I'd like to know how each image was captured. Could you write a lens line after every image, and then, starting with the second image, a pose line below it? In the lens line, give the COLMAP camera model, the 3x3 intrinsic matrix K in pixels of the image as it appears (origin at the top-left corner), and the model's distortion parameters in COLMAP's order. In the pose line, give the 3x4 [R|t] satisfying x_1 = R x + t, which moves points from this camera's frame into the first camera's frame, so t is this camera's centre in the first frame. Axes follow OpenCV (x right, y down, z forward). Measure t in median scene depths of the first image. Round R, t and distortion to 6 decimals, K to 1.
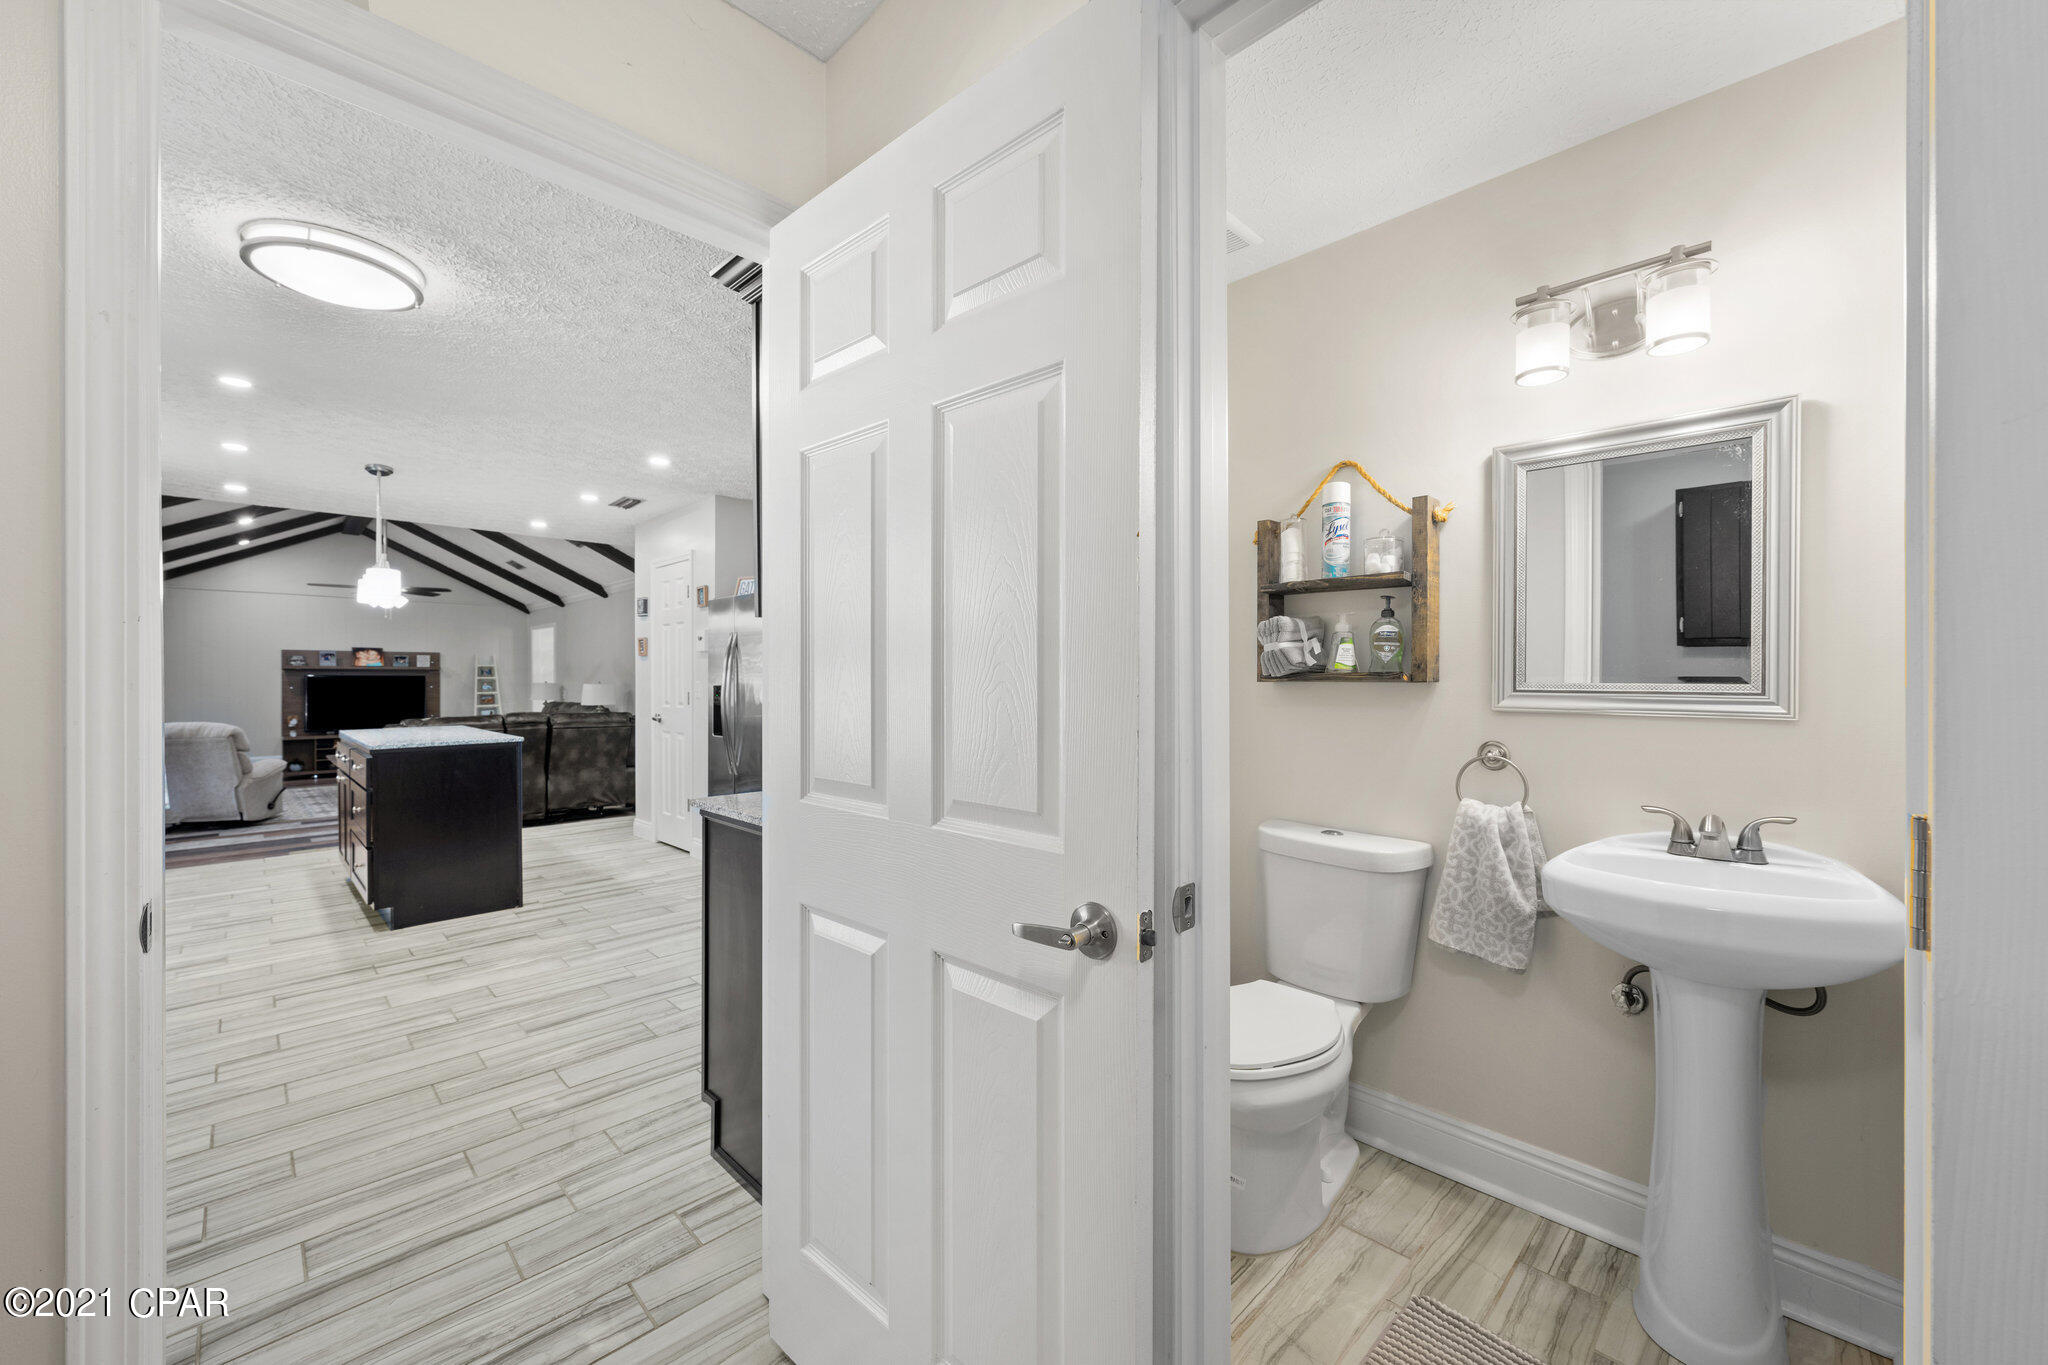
lens RADIAL K [[808.1, 0, 1021.1], [0, 808.1, 683.3], [0, 0, 1]] dist [0.001644, 0.000120]
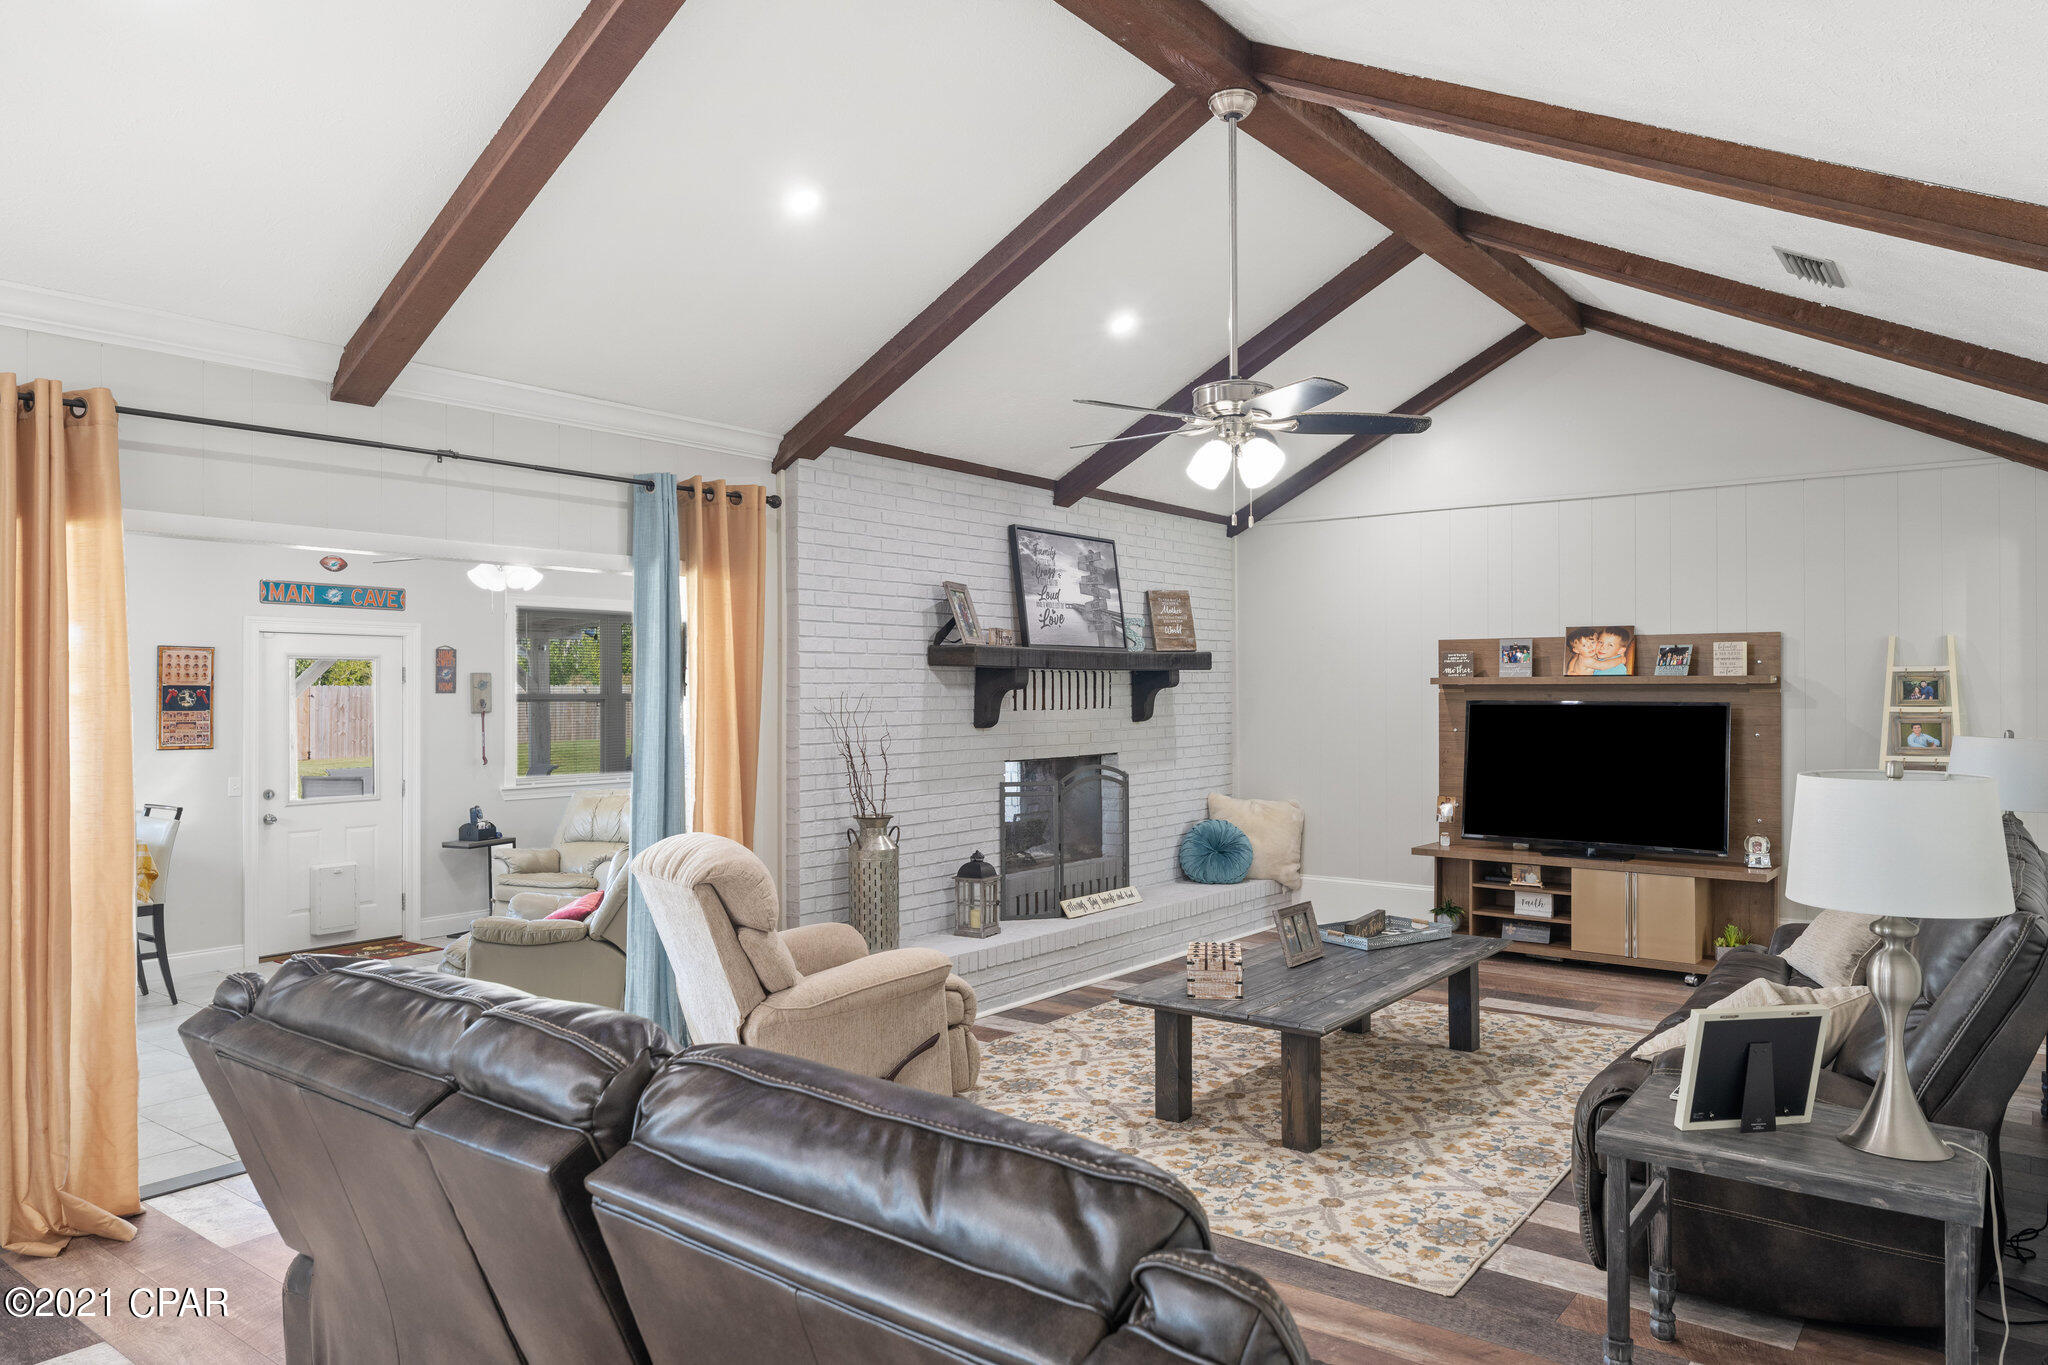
lens RADIAL K [[1374.3, 0, 1027.2], [0, 1374.3, 683.0], [0, 0, 1]] dist [0.003971, 0.000322]
pose [[0.151679, -0.003934, -0.988422, -0.217624], [-0.005045, 0.999976, -0.004754, -0.013112], [0.988417, 0.005707, 0.151656, 0.625822]]
